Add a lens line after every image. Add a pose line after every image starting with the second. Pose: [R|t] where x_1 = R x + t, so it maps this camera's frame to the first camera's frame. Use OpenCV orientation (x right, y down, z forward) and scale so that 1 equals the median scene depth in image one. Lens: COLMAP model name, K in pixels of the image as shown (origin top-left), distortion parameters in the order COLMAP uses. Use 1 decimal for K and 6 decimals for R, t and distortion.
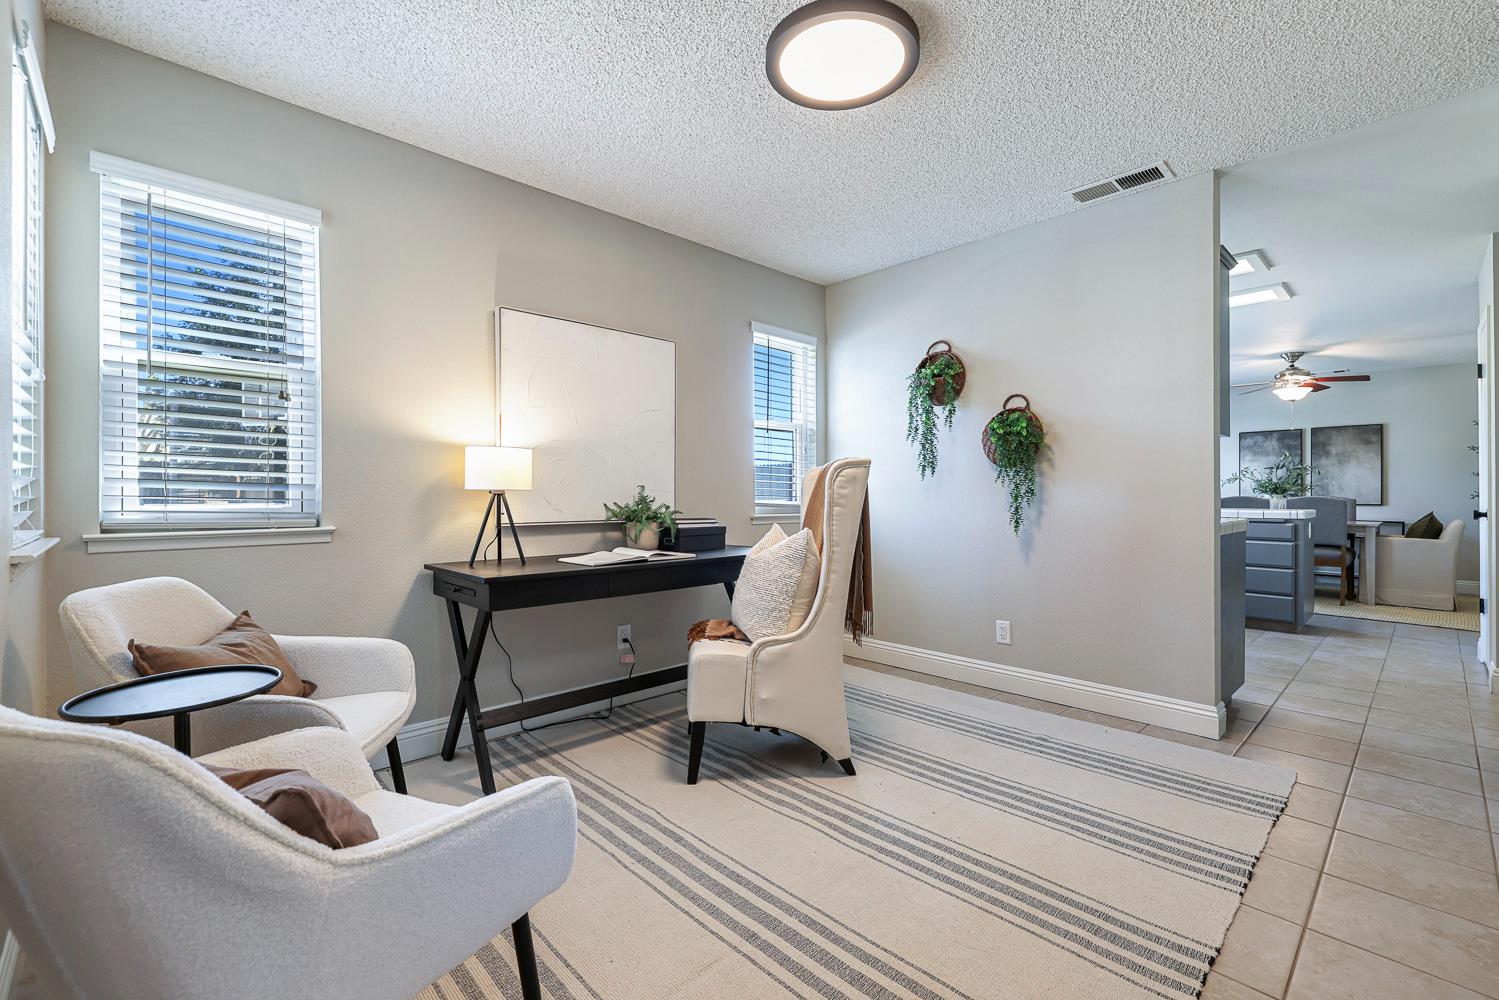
lens RADIAL K [[649.7, 0, 741.5], [0, 649.7, 496.6], [0, 0, 1]] dist [0.004564, 0.000637]
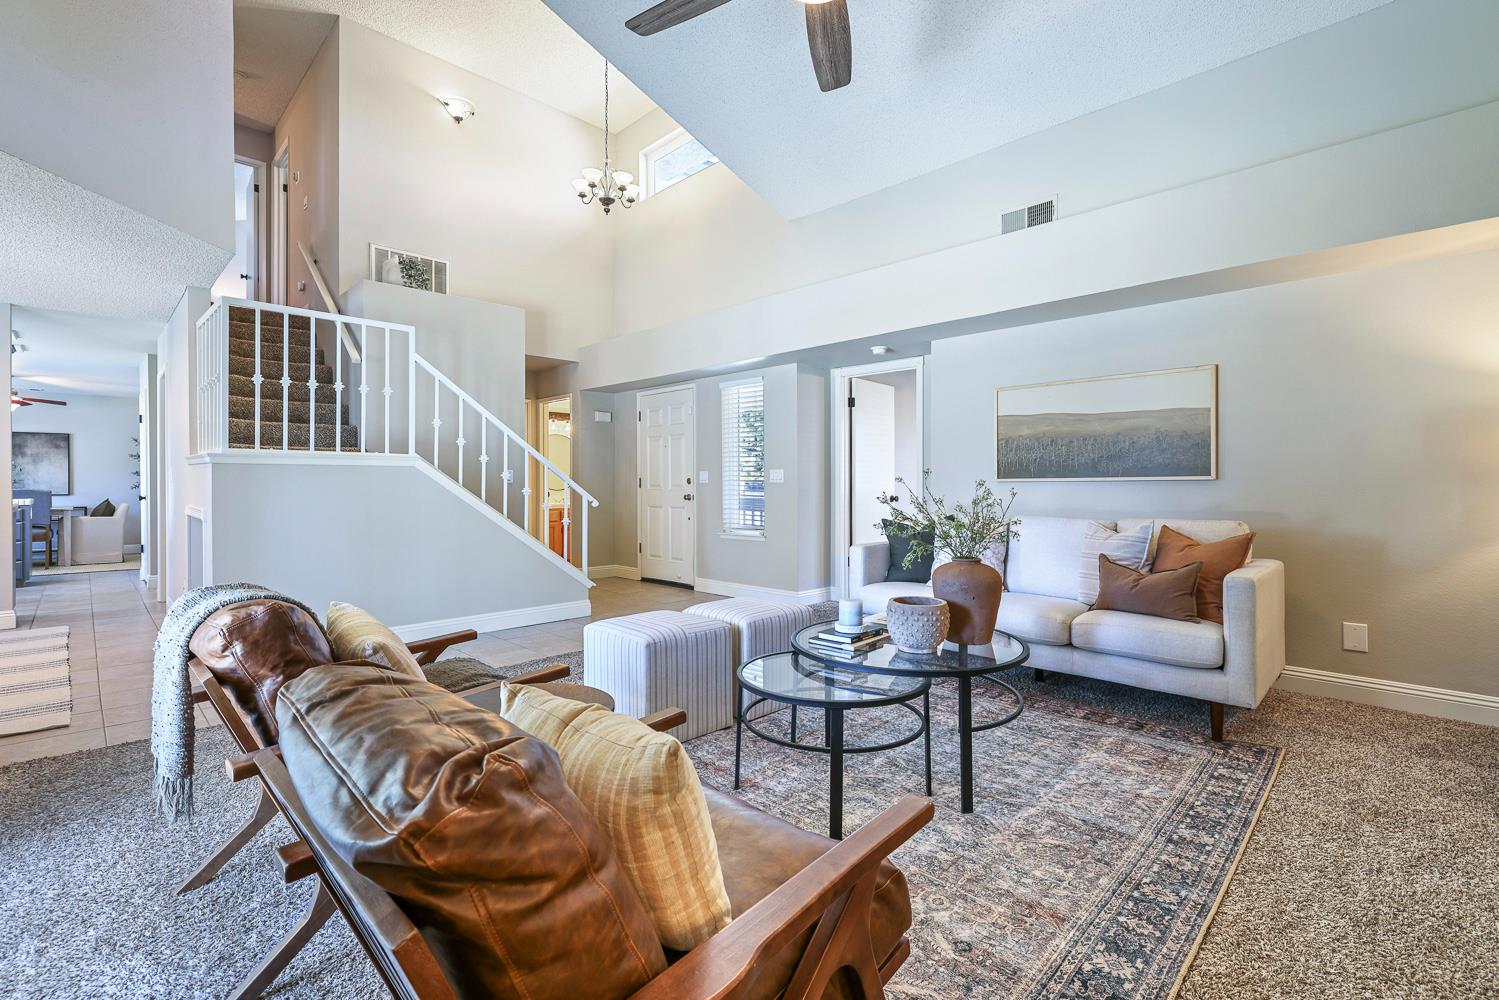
lens RADIAL K [[663.8, 0, 759.6], [0, 663.8, 475.9], [0, 0, 1]] dist [0.003987, 0.000510]
pose [[-0.037419, 0.006496, 0.999279, -0.494135], [0.010109, 0.999930, -0.006121, -0.003404], [-0.999249, 0.009872, -0.037482, -0.406936]]
